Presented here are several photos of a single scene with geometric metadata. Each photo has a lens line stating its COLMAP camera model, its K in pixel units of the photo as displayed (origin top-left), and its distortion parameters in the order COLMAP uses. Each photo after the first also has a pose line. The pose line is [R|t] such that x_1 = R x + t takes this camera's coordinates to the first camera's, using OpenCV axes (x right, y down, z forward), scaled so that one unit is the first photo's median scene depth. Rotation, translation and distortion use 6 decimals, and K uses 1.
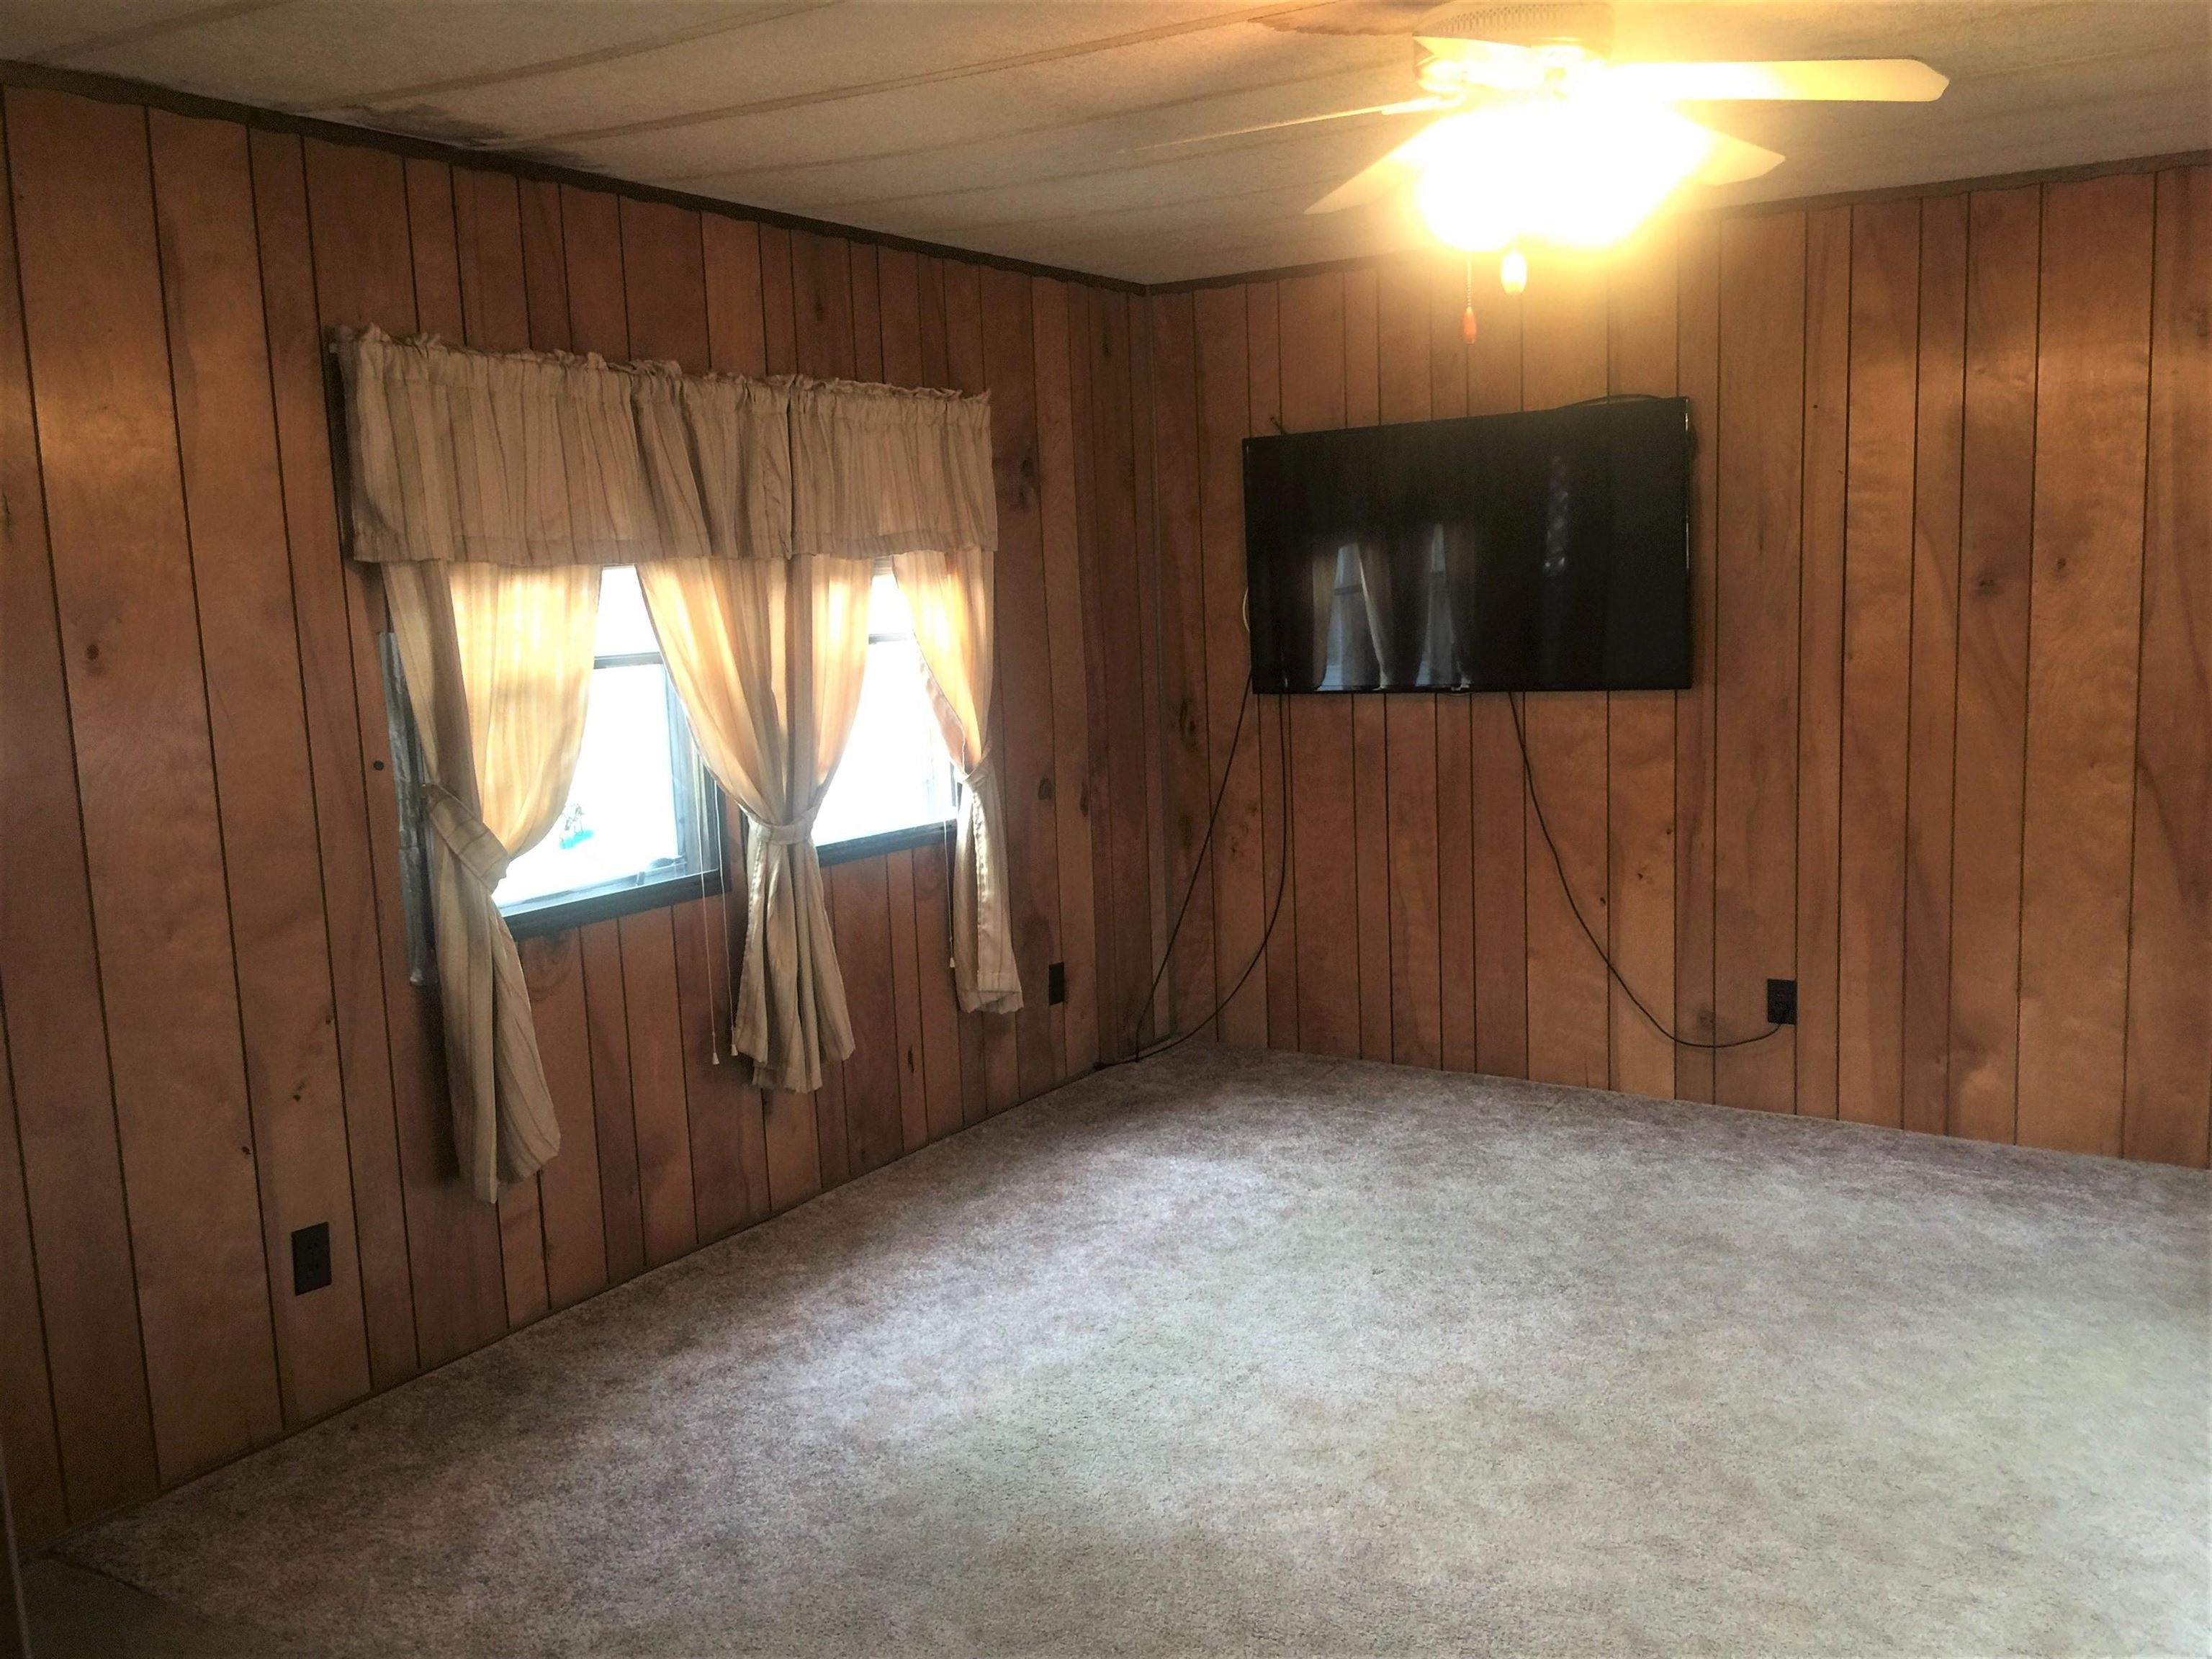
lens RADIAL K [[1874.8, 0, 1121.8], [0, 1874.8, 817.6], [0, 0, 1]] dist [0.091545, -0.153558]
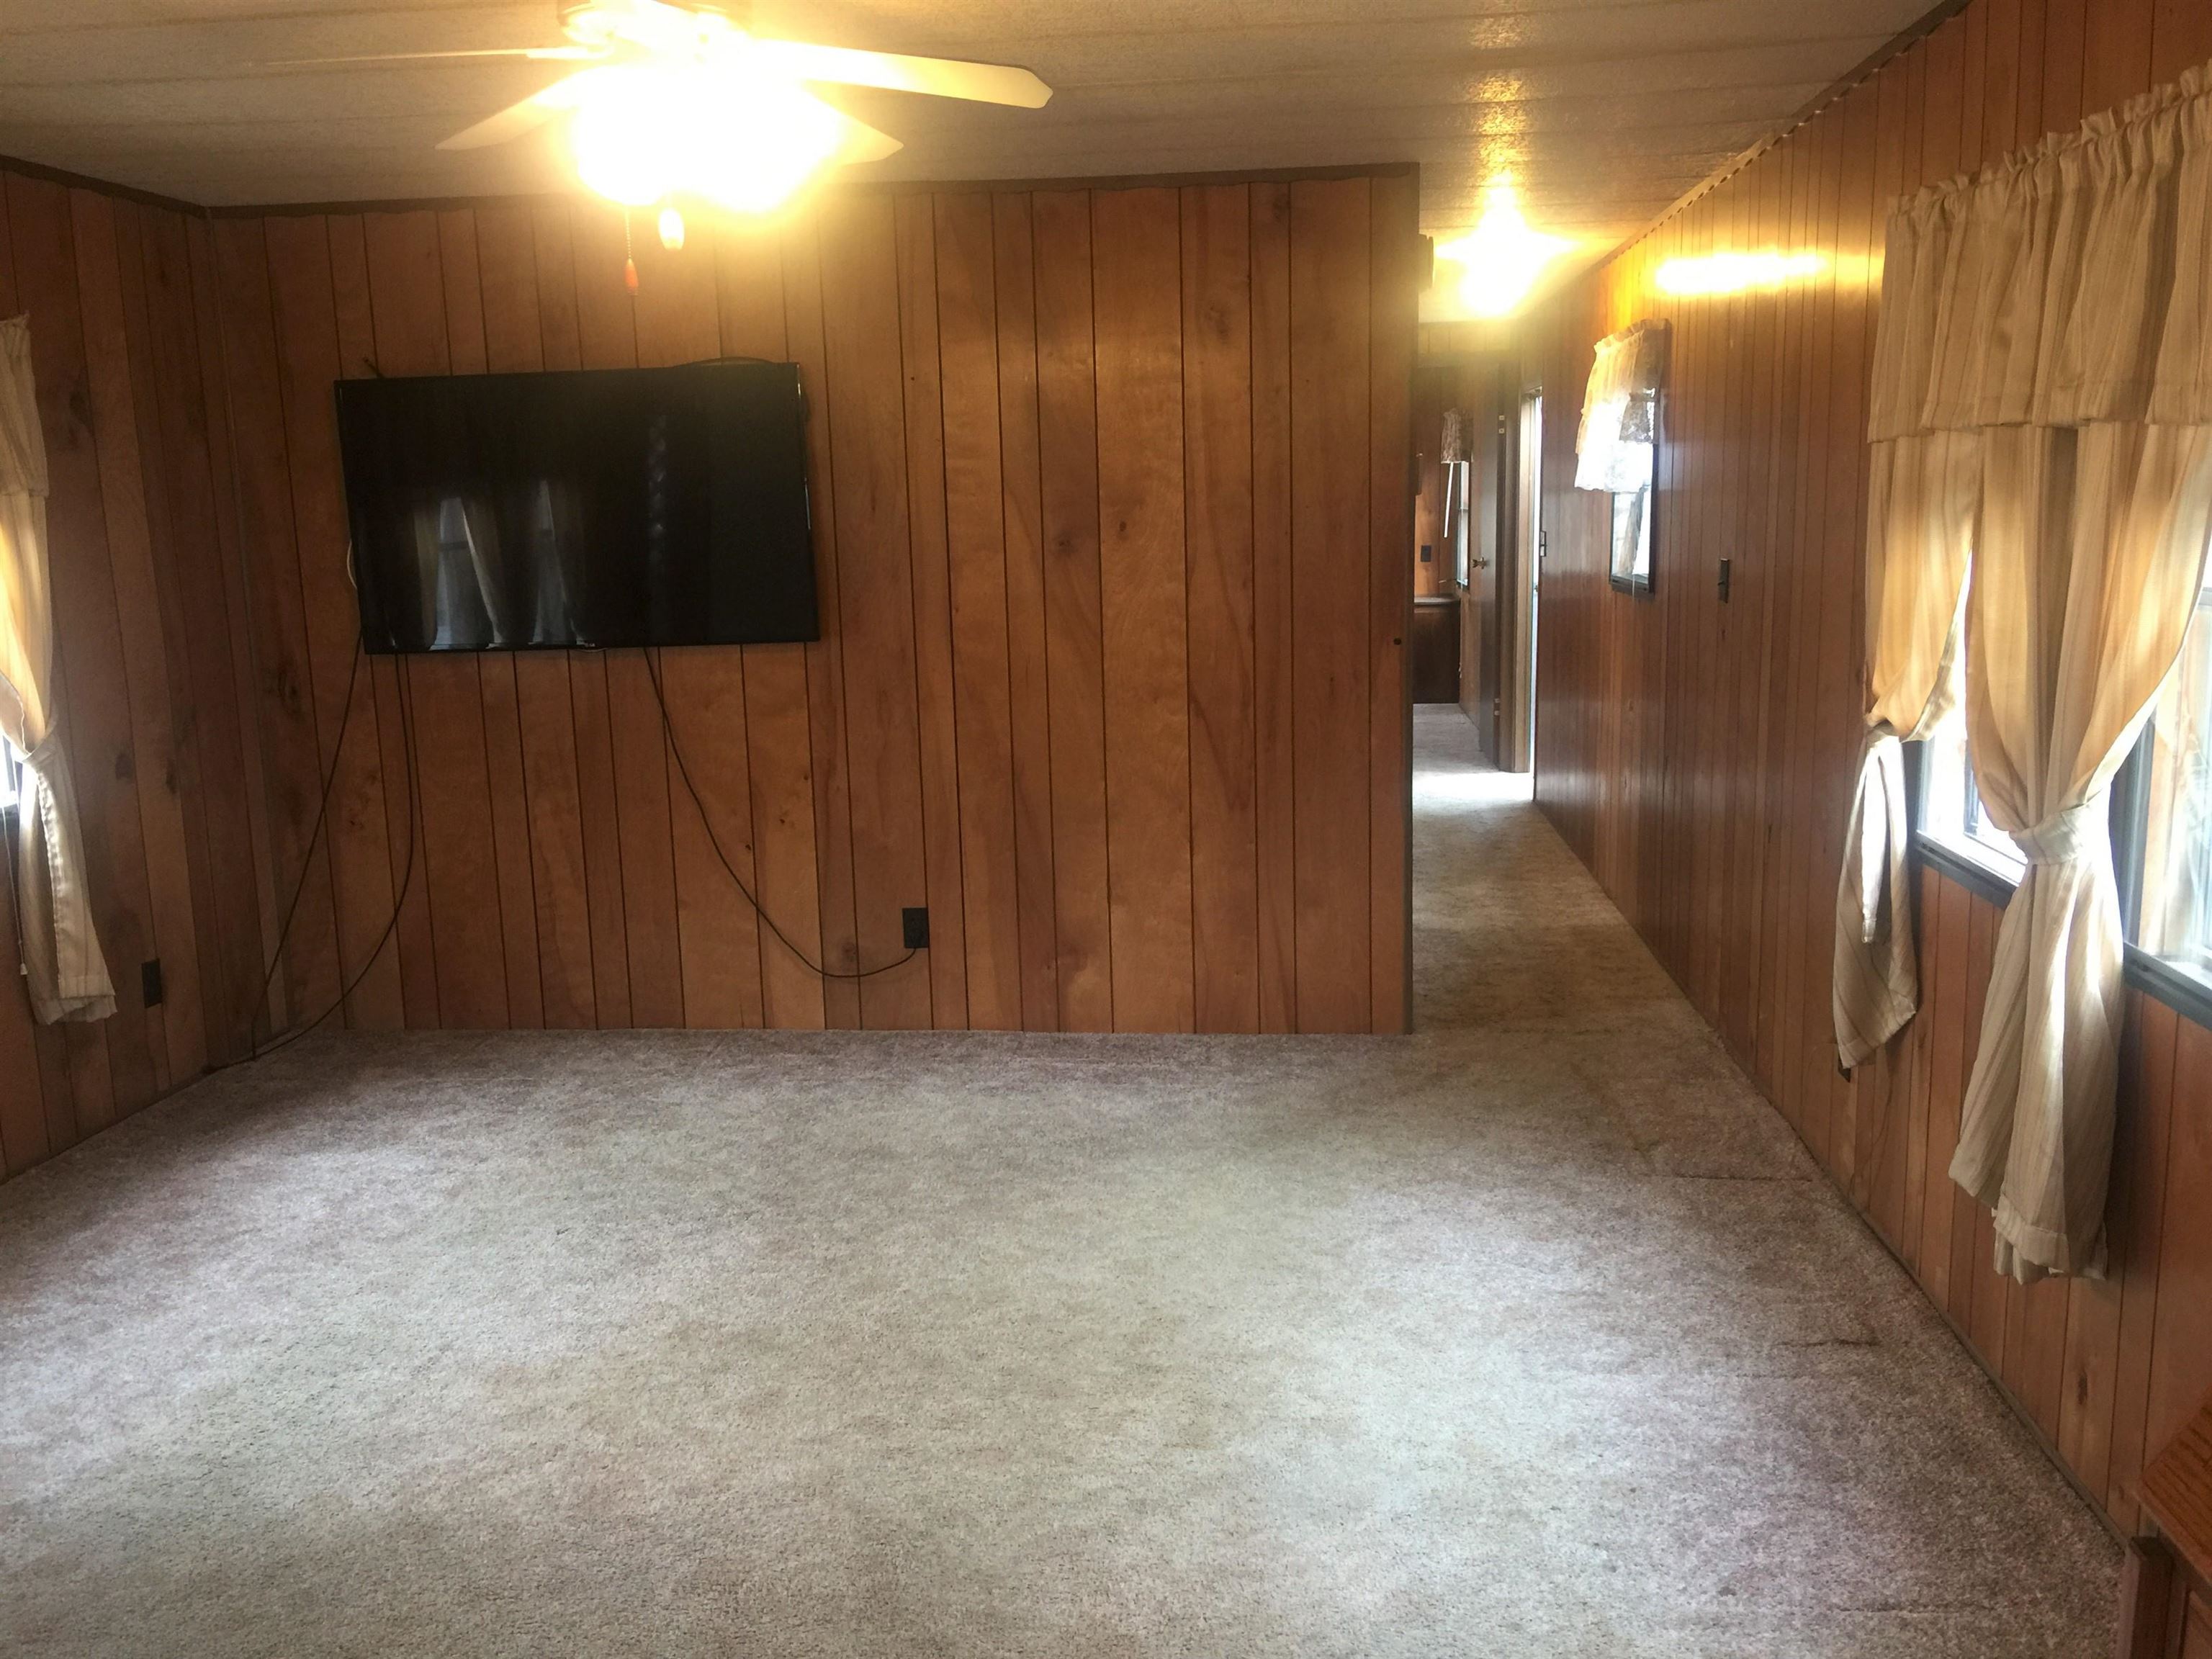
lens RADIAL K [[1874.8, 0, 1121.8], [0, 1874.8, 817.6], [0, 0, 1]] dist [0.091545, -0.153558]
pose [[0.889526, -0.062058, 0.452649, -0.035807], [0.053136, 0.998061, 0.032414, 0.006082], [-0.453783, -0.004781, 0.891099, -0.017724]]
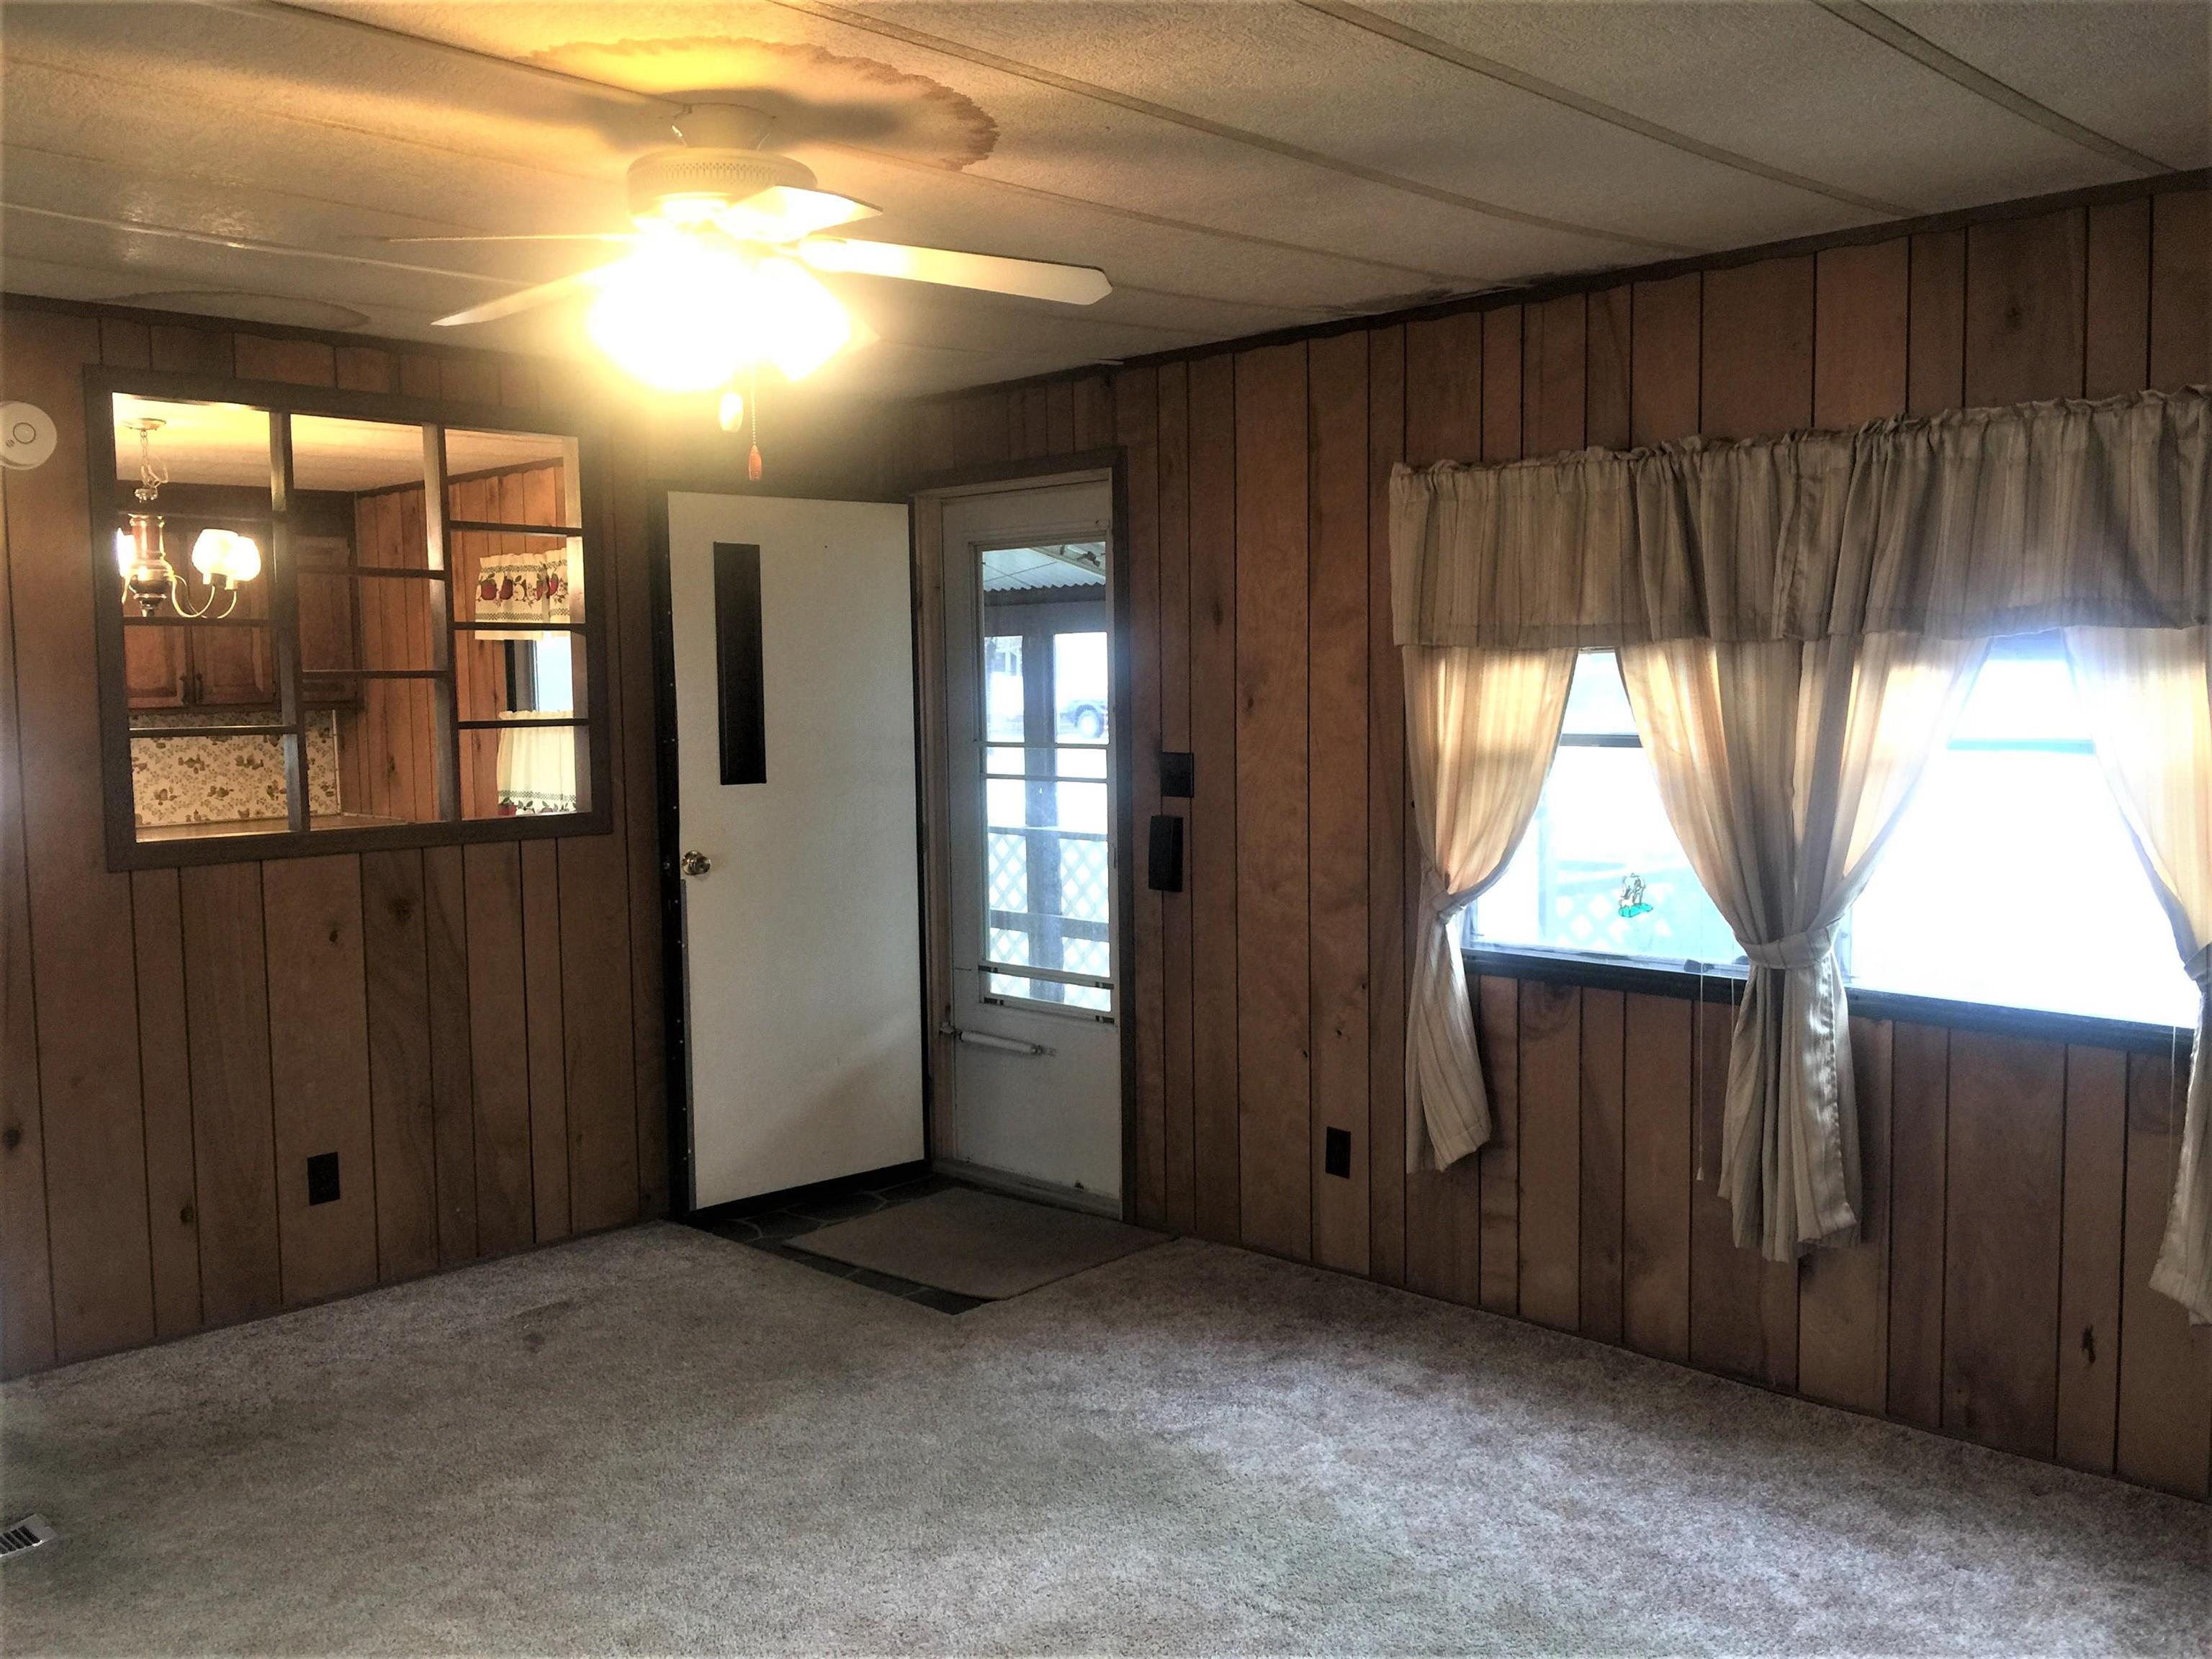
lens RADIAL K [[1874.8, 0, 1121.8], [0, 1874.8, 817.6], [0, 0, 1]] dist [0.091545, -0.153558]
pose [[-0.194903, 0.114483, -0.974118, 0.702608], [-0.113926, 0.983800, 0.138416, -0.136992], [0.974184, 0.137955, -0.178703, 0.828353]]
